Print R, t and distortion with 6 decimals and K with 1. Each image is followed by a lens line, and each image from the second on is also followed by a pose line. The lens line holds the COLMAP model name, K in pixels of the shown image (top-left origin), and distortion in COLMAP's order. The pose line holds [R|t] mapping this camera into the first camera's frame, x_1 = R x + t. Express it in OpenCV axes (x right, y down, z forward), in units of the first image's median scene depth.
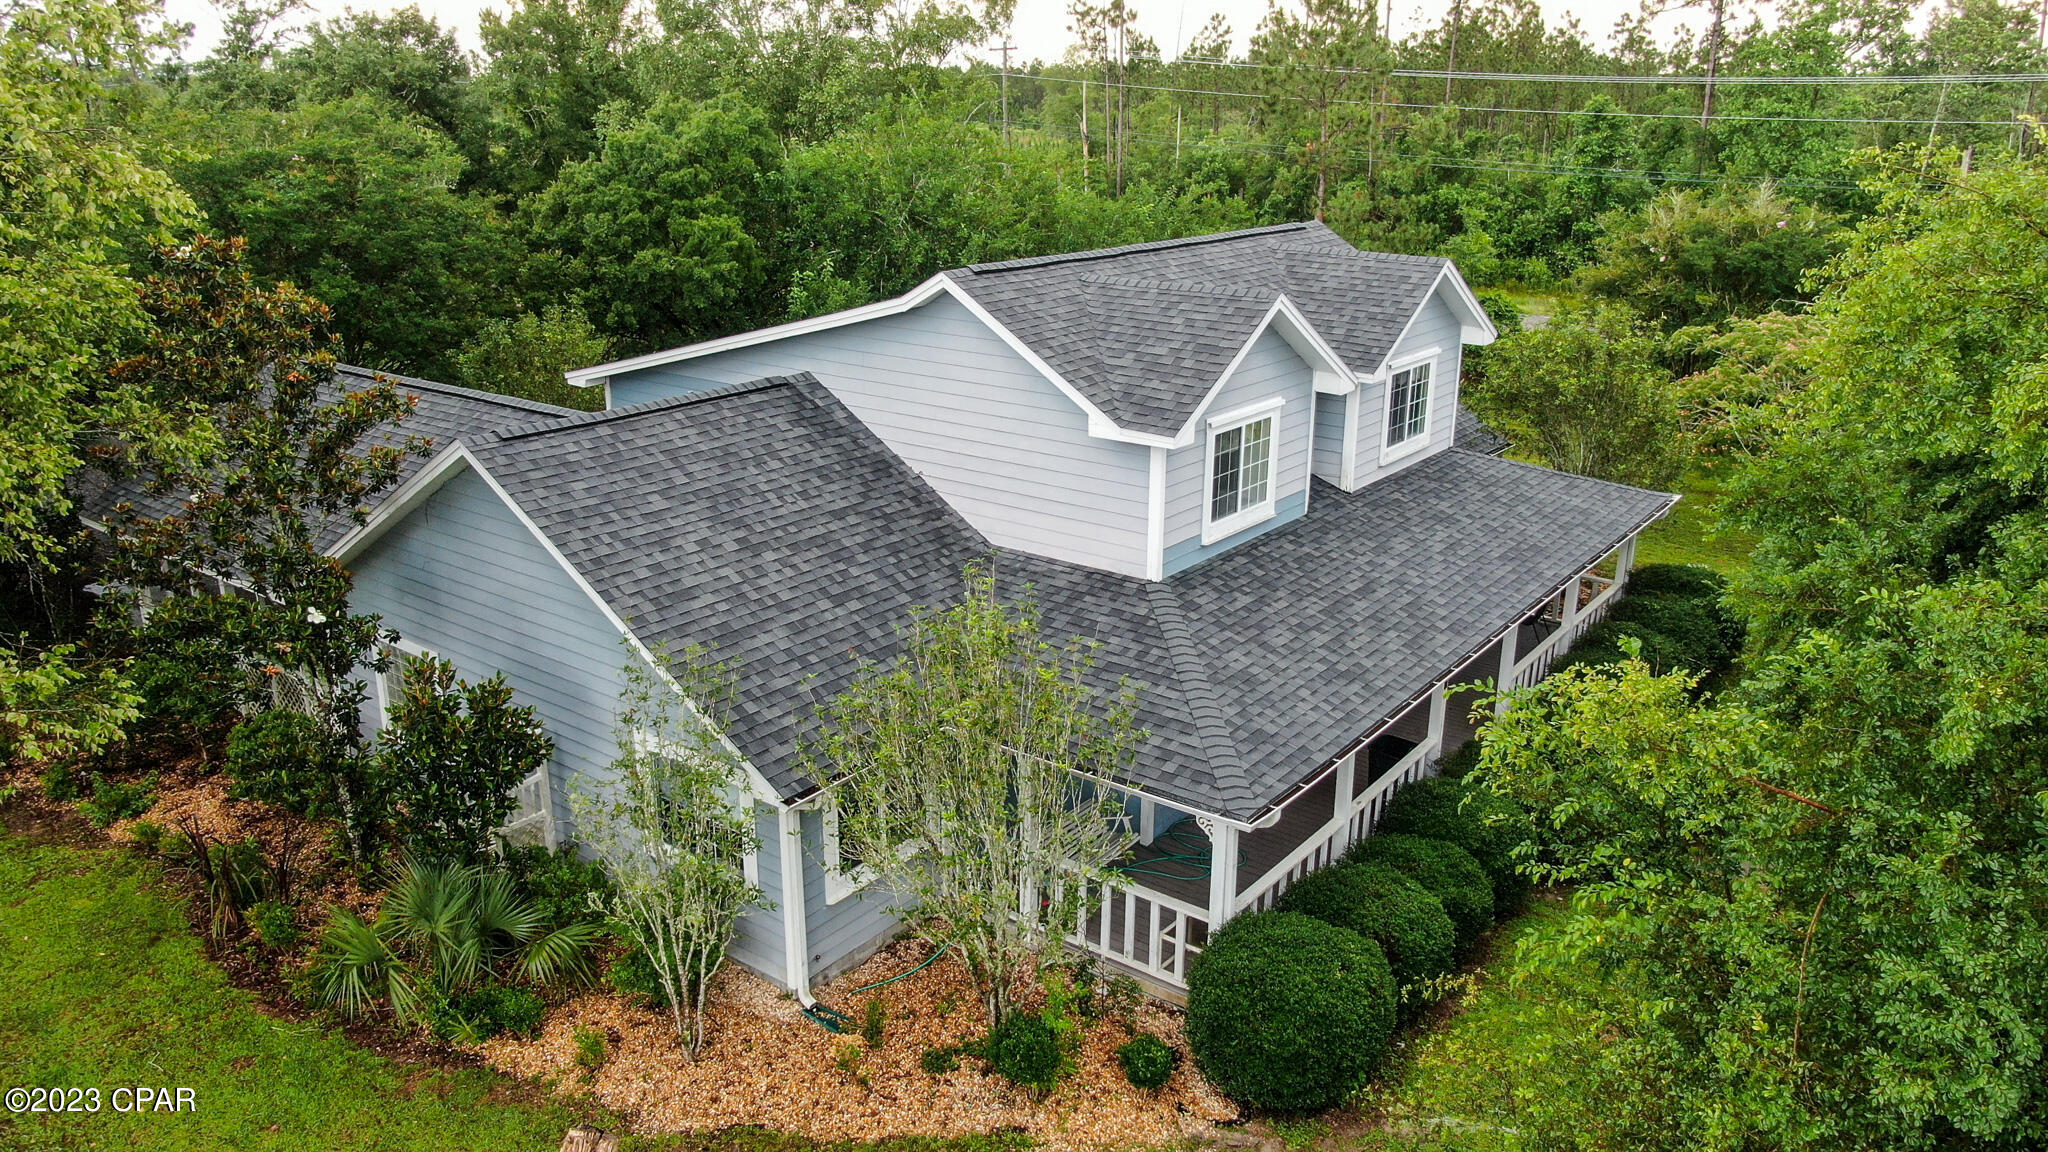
lens RADIAL K [[1478.3, 0, 1024.0], [0, 1478.3, 576.0], [0, 0, 1]] dist [-0.003011, -0.003043]
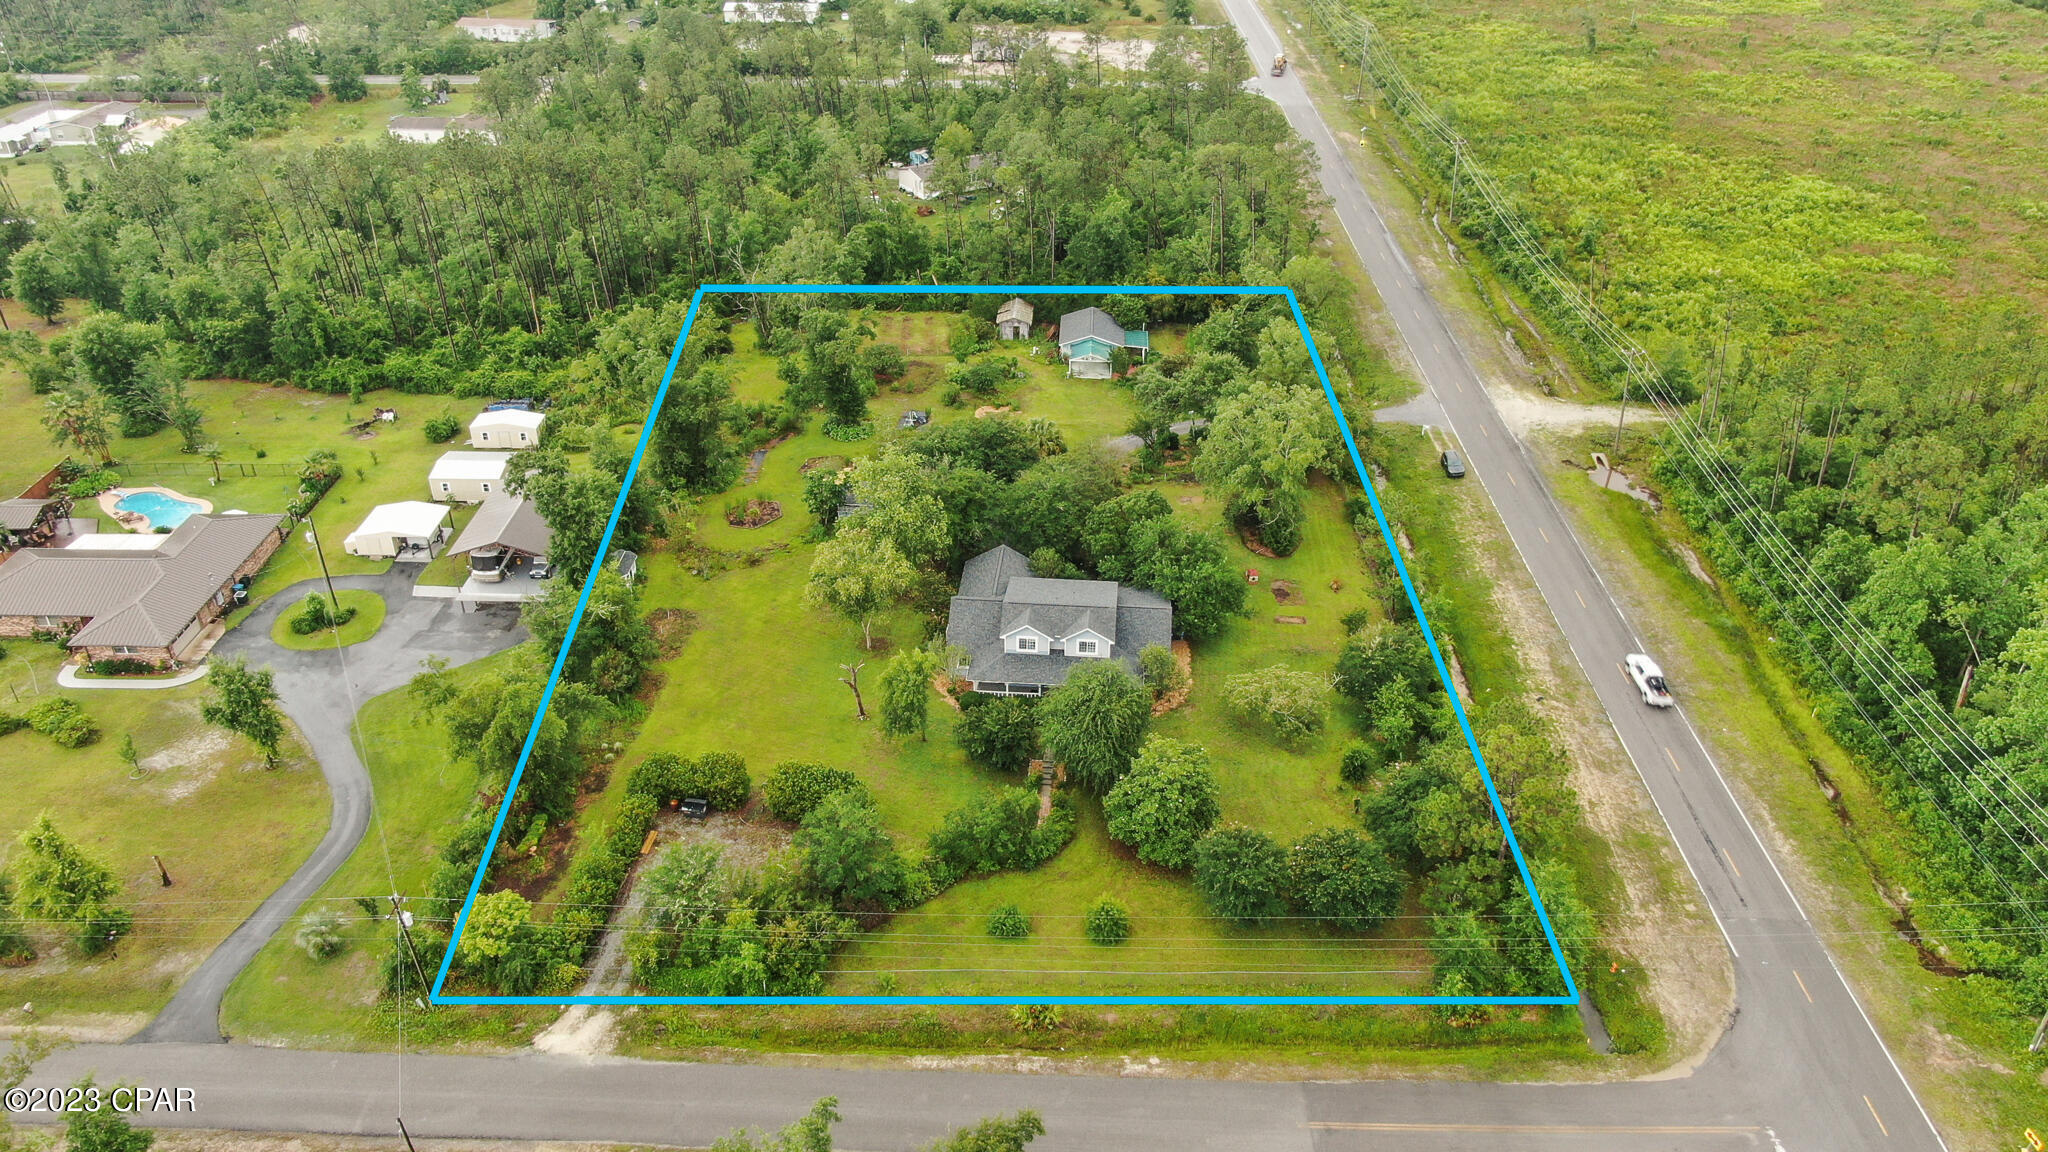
lens RADIAL K [[1478.3, 0, 1024.0], [0, 1478.3, 576.0], [0, 0, 1]] dist [-0.003011, -0.003043]
pose [[0.549449, 0.431110, -0.715716, 4.650217], [-0.269255, 0.902267, 0.336774, -2.521742], [0.790953, 0.007670, 0.611828, -3.044789]]
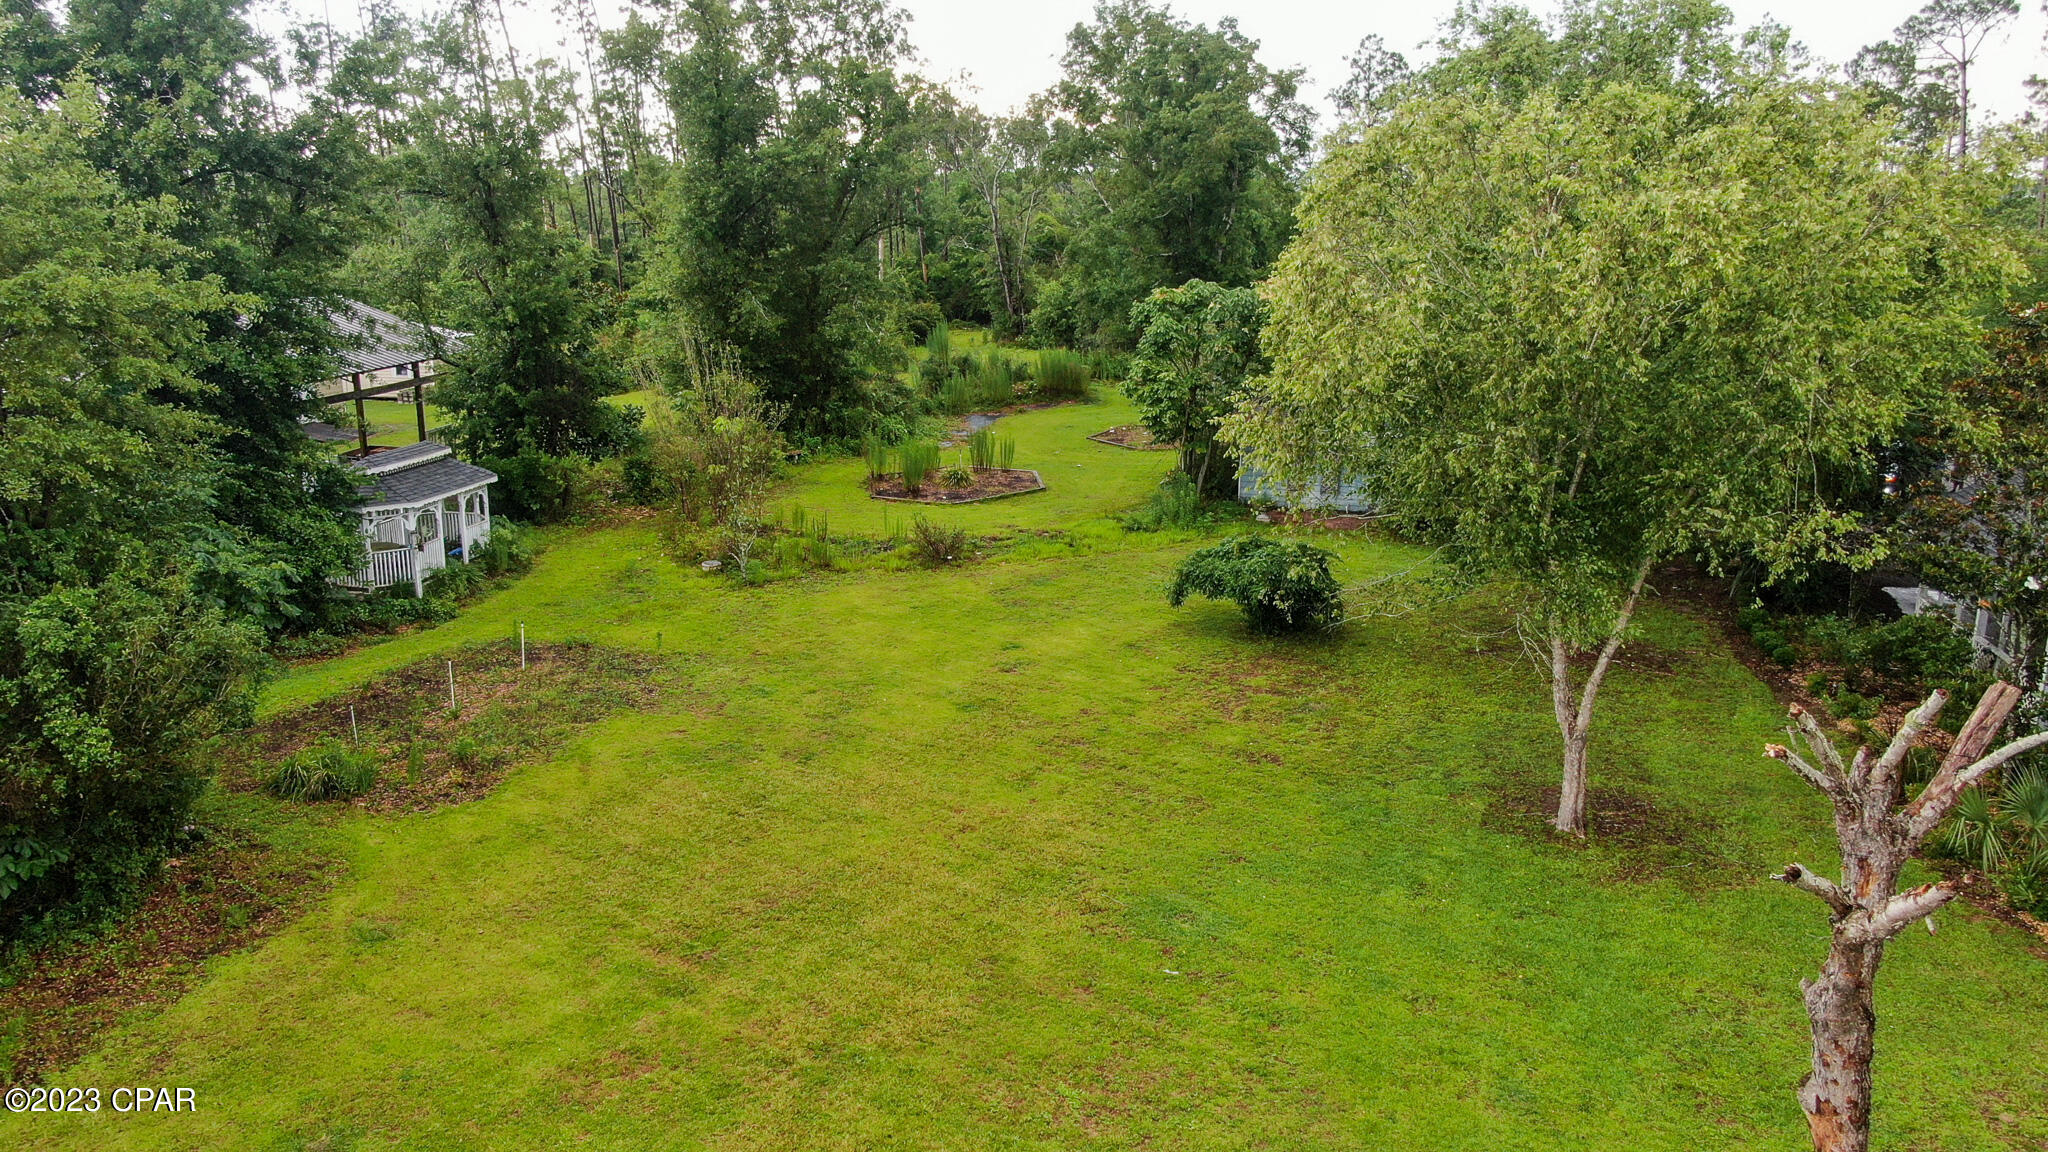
lens RADIAL K [[1478.3, 0, 1024.0], [0, 1478.3, 576.0], [0, 0, 1]] dist [-0.003011, -0.003043]
pose [[0.416179, 0.223798, -0.881311, 0.254576], [-0.287775, 0.951835, 0.105812, 0.111956], [0.862543, 0.209583, 0.460538, -0.328617]]
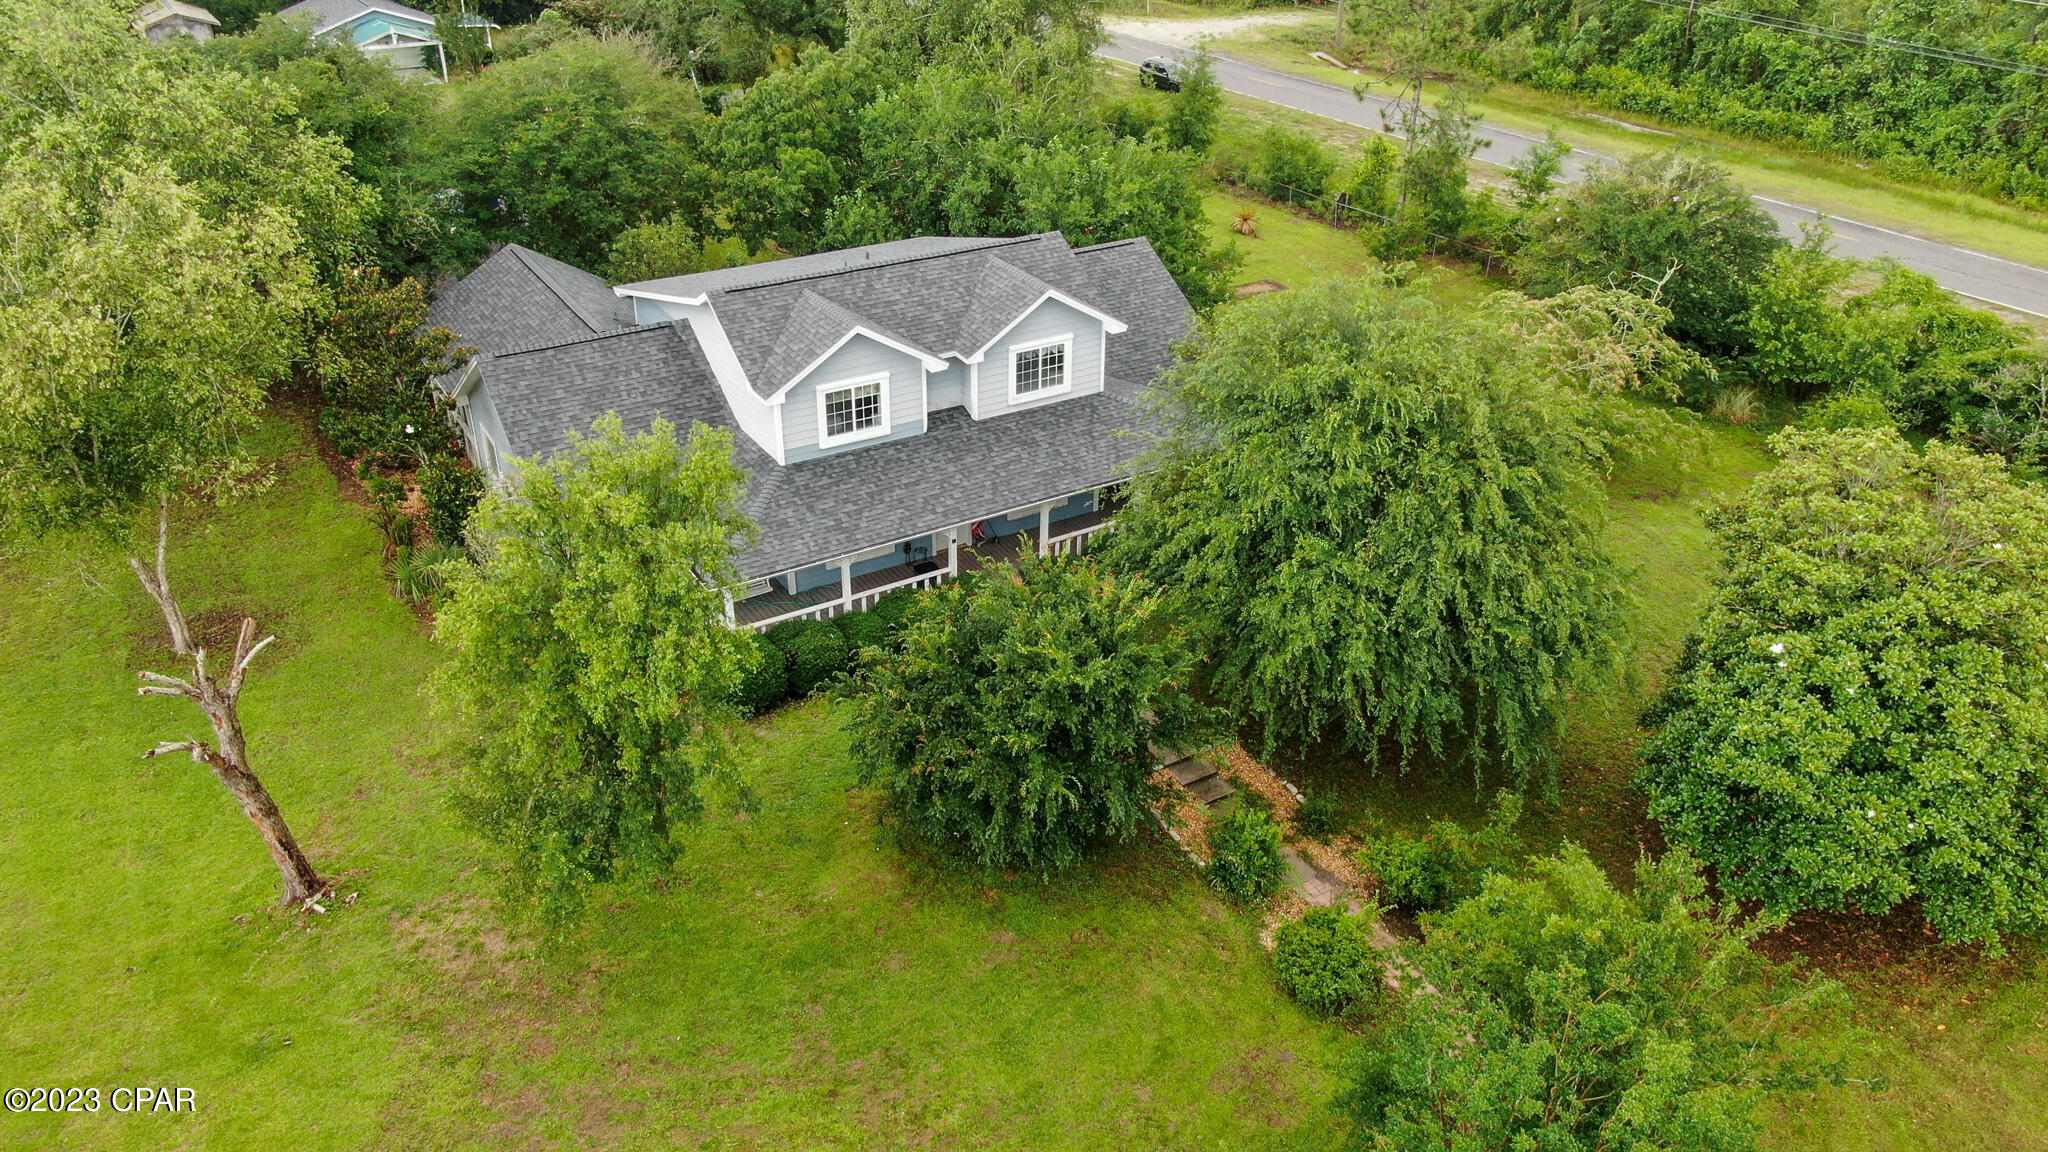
lens RADIAL K [[1478.3, 0, 1024.0], [0, 1478.3, 576.0], [0, 0, 1]] dist [-0.003011, -0.003043]
pose [[0.933250, 0.181775, -0.309842, 0.913822], [-0.118142, 0.969853, 0.213138, -0.277076], [0.339244, -0.162306, 0.926591, -0.662575]]
